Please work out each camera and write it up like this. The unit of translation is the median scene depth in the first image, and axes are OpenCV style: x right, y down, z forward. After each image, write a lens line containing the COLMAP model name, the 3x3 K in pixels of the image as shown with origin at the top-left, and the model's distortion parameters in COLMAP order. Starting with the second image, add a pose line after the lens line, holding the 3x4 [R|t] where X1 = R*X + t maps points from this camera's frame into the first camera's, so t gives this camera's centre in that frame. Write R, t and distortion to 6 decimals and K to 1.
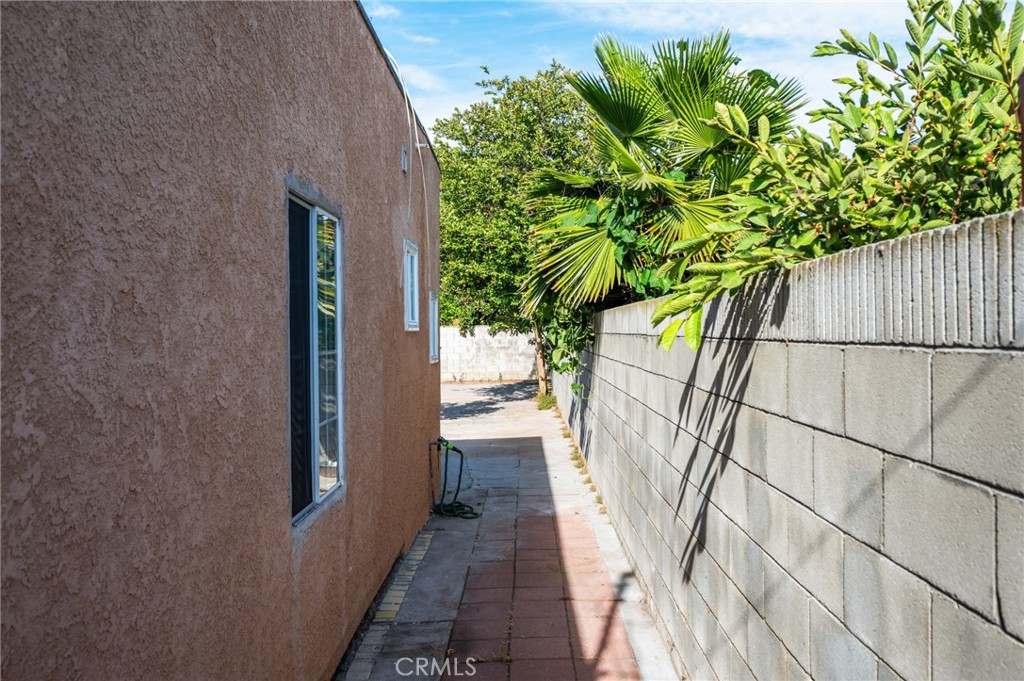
lens RADIAL K [[853.9, 0, 511.9], [0, 853.9, 338.9], [0, 0, 1]] dist [-0.000012, 0.000000]
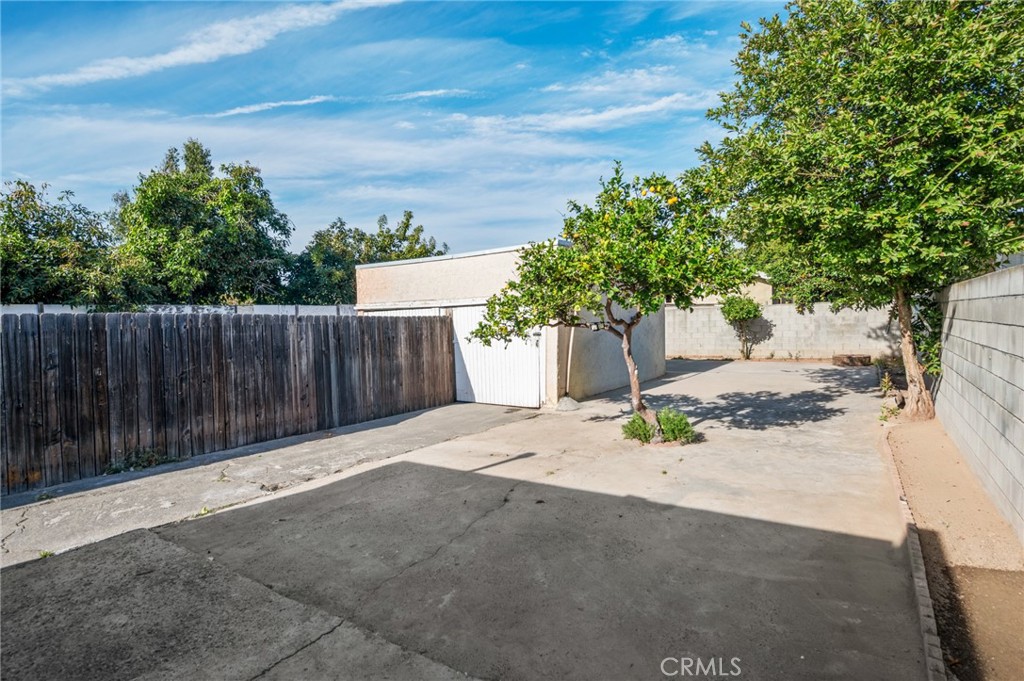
lens RADIAL K [[529.8, 0, 511.4], [0, 529.8, 344.2], [0, 0, 1]] dist [0.004604, 0.000301]
pose [[0.836565, 0.013143, -0.547710, 0.000290], [0.013655, 0.998901, 0.044826, 0.000020], [0.547697, -0.044979, 0.835467, 0.304448]]
